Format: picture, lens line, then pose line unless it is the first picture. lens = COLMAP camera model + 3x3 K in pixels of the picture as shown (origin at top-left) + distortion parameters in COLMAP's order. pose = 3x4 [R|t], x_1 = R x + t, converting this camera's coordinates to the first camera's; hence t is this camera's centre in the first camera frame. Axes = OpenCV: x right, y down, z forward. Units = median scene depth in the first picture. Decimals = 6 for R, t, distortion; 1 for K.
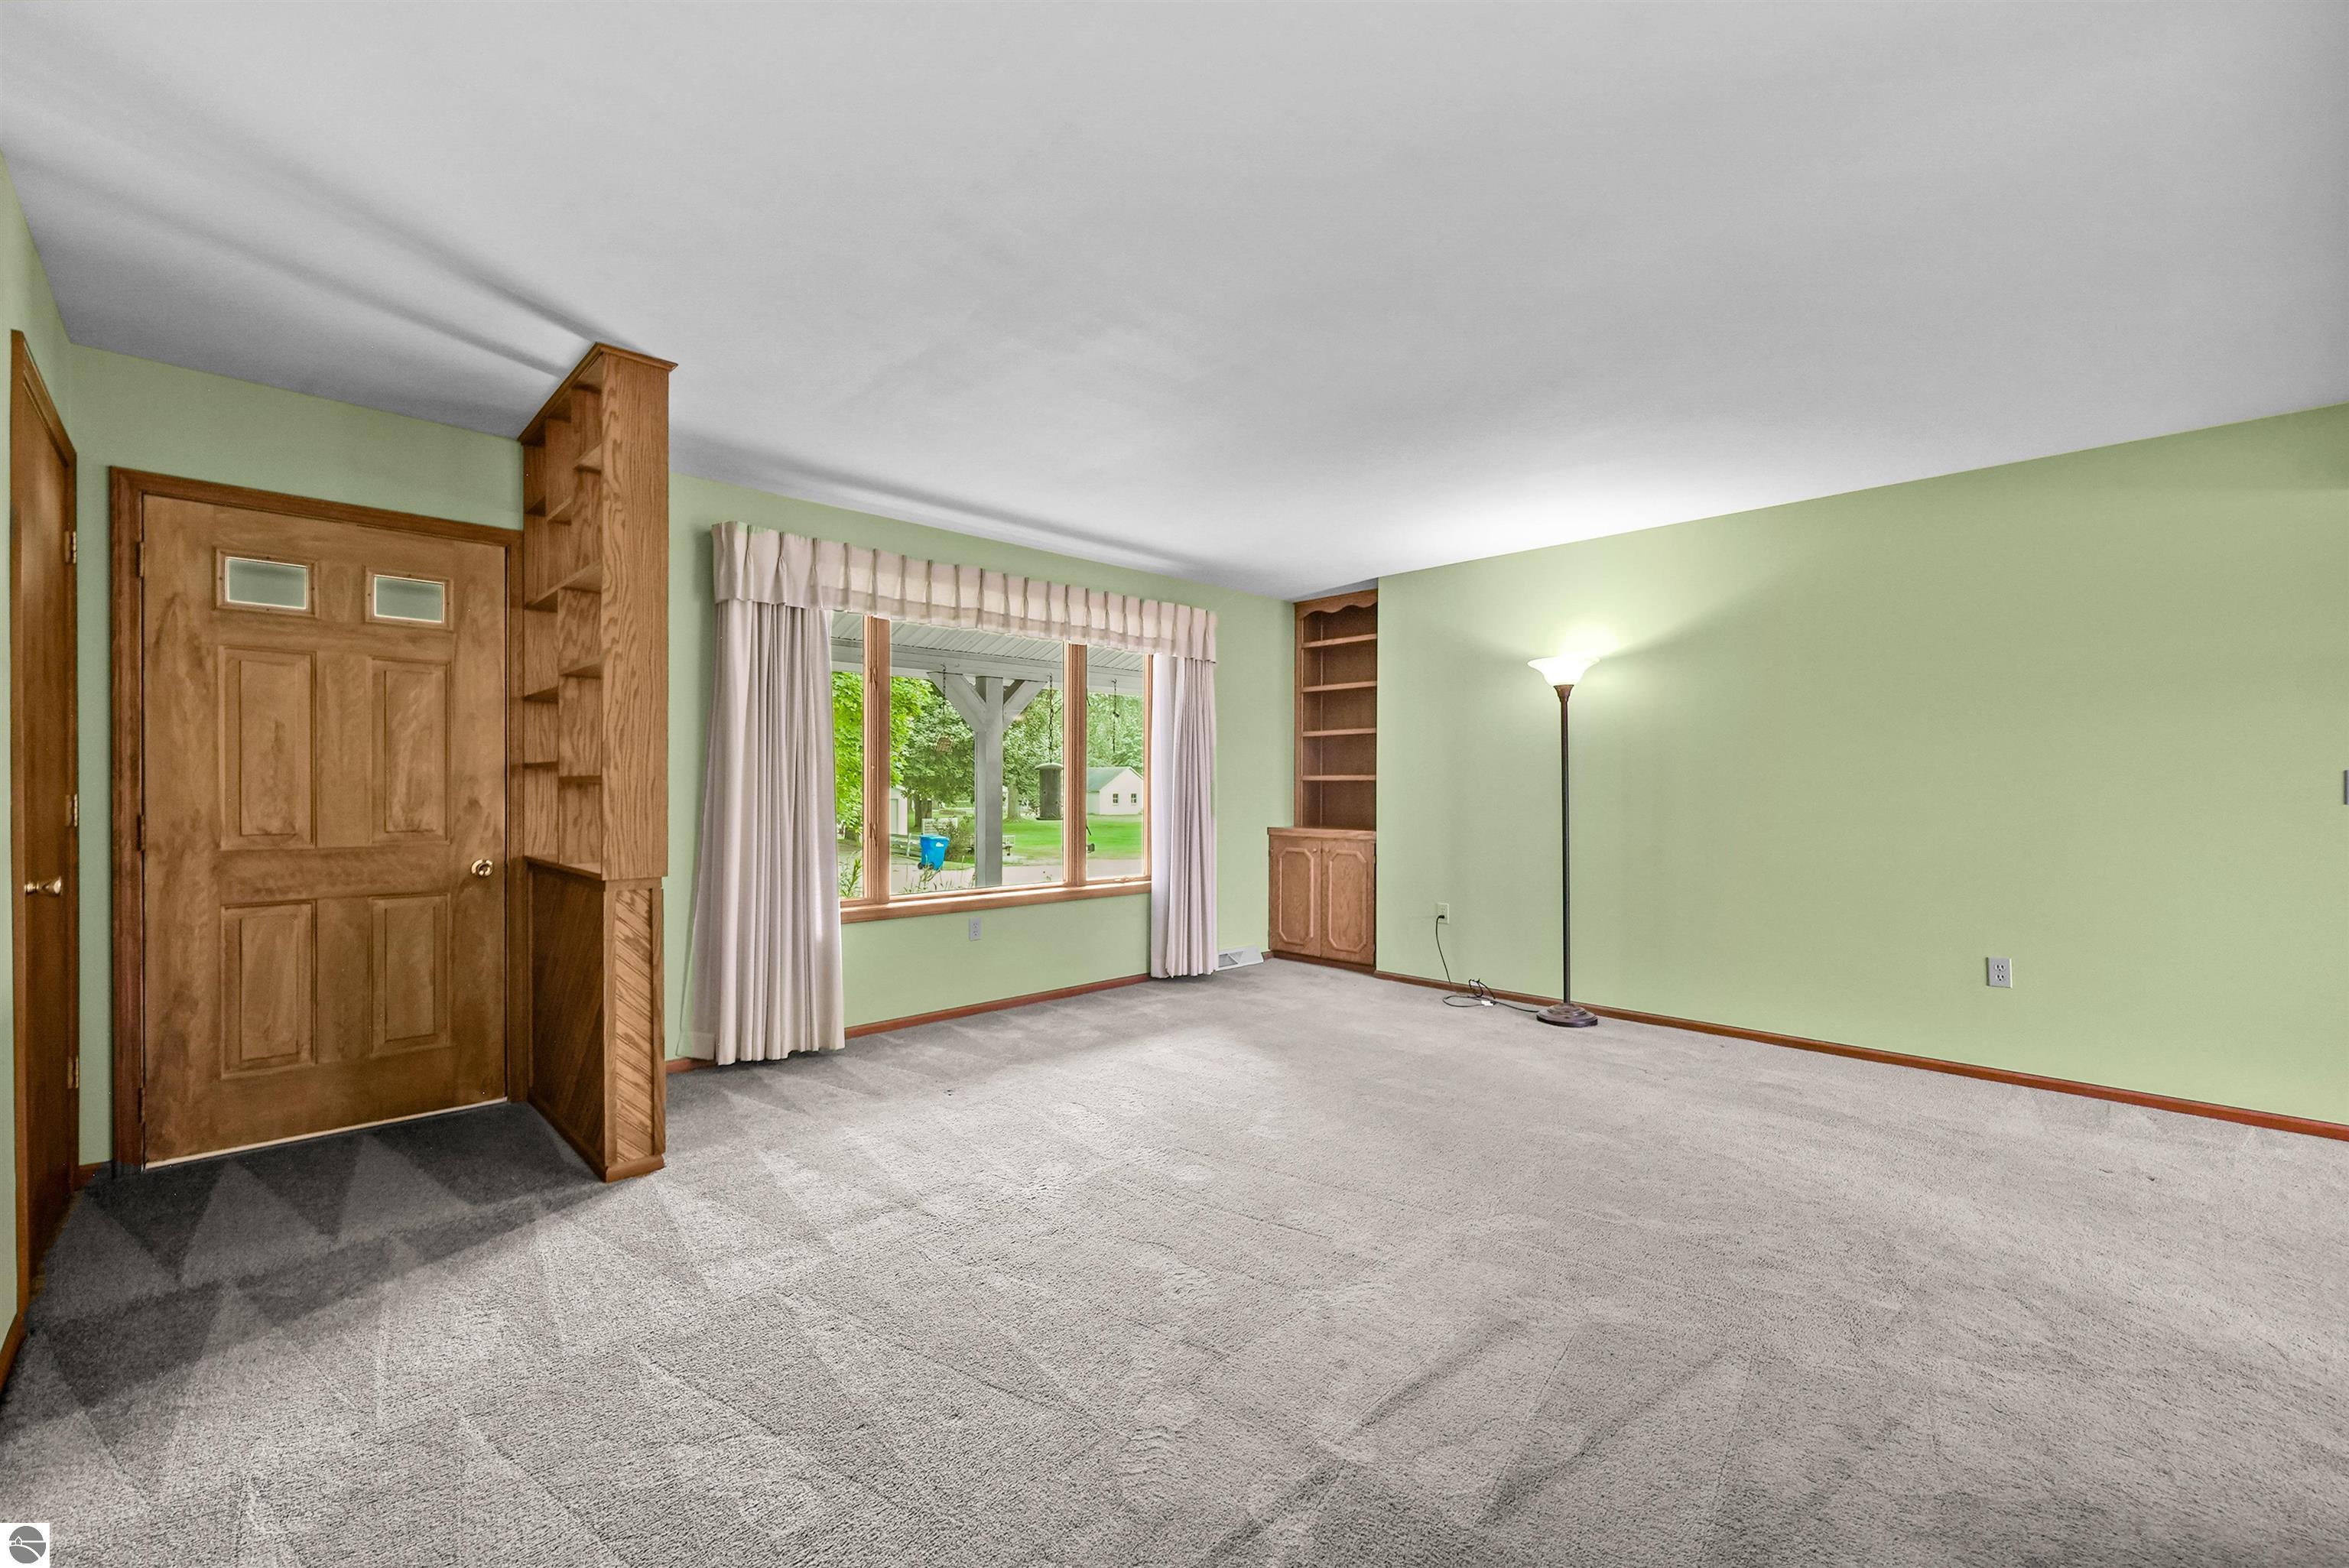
lens RADIAL K [[1049.1, 0, 1177.9], [0, 1049.1, 795.1], [0, 0, 1]] dist [0.000456, 0.000111]
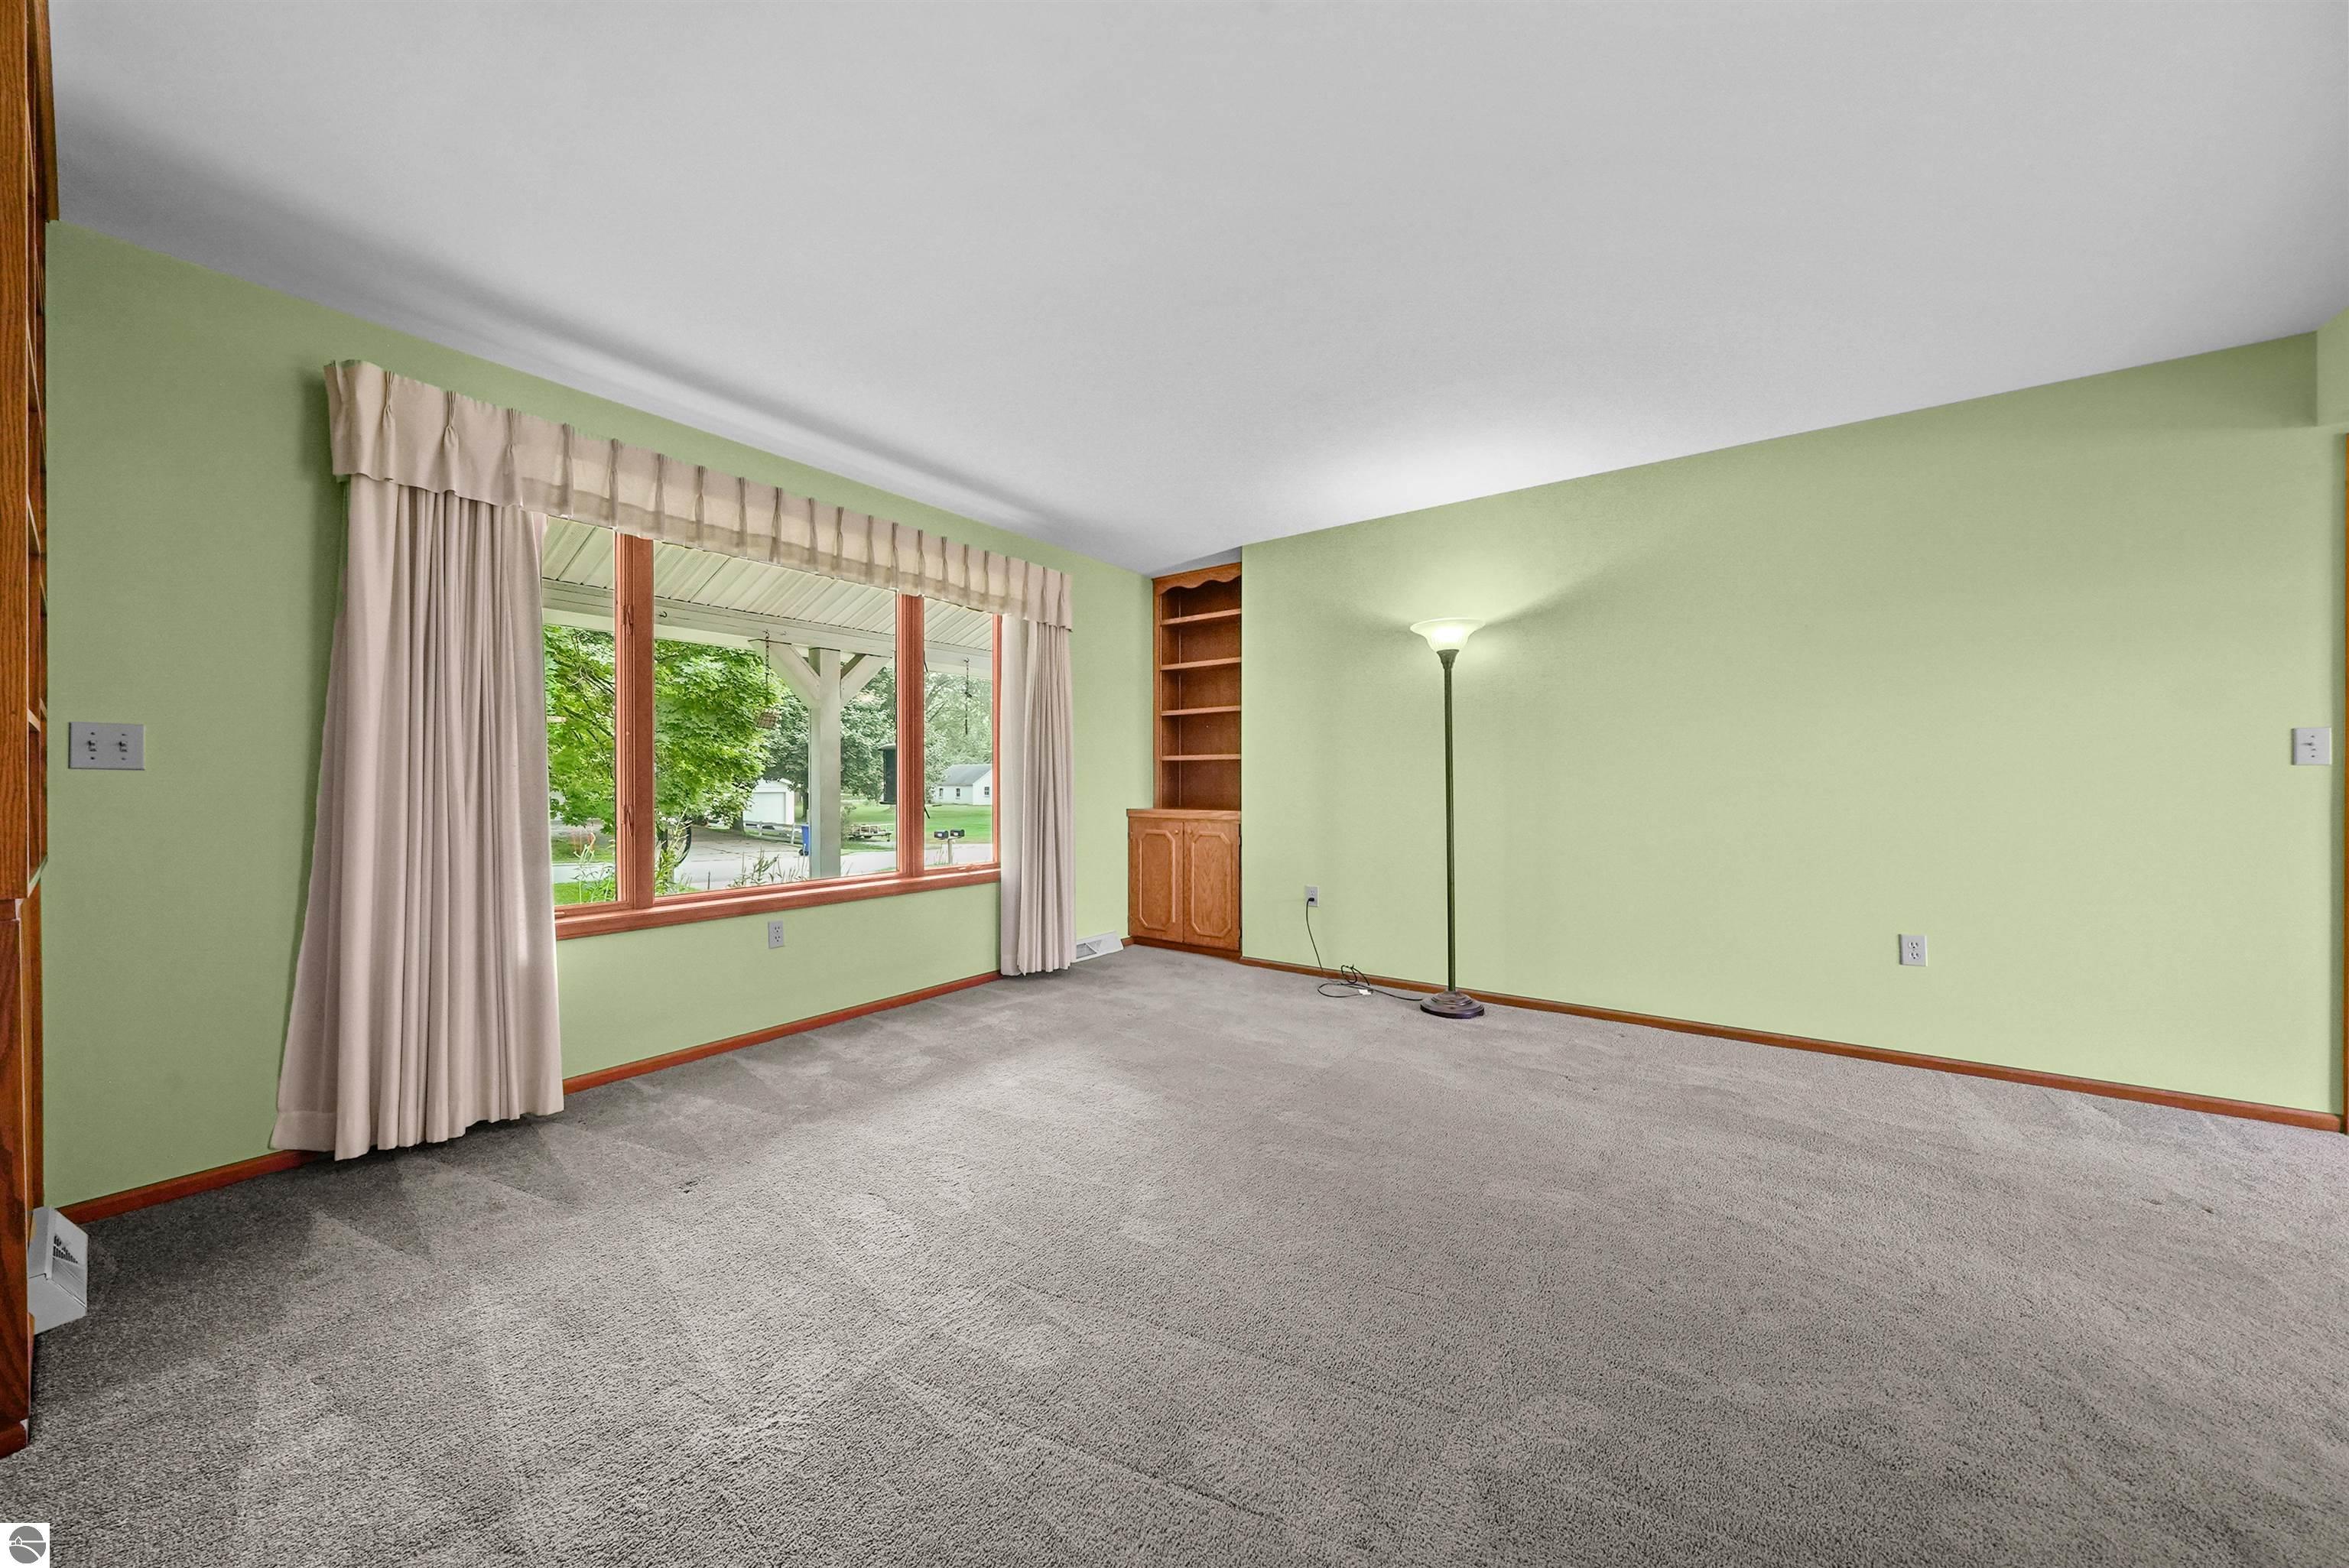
lens RADIAL K [[849.3, 0, 1185.6], [0, 849.3, 778.8], [0, 0, 1]] dist [-0.001520, -0.000105]
pose [[0.985953, -0.004523, 0.166961, 0.011120], [0.006506, 0.999915, -0.011329, 0.015846], [-0.166896, 0.012256, 0.985898, 0.286398]]
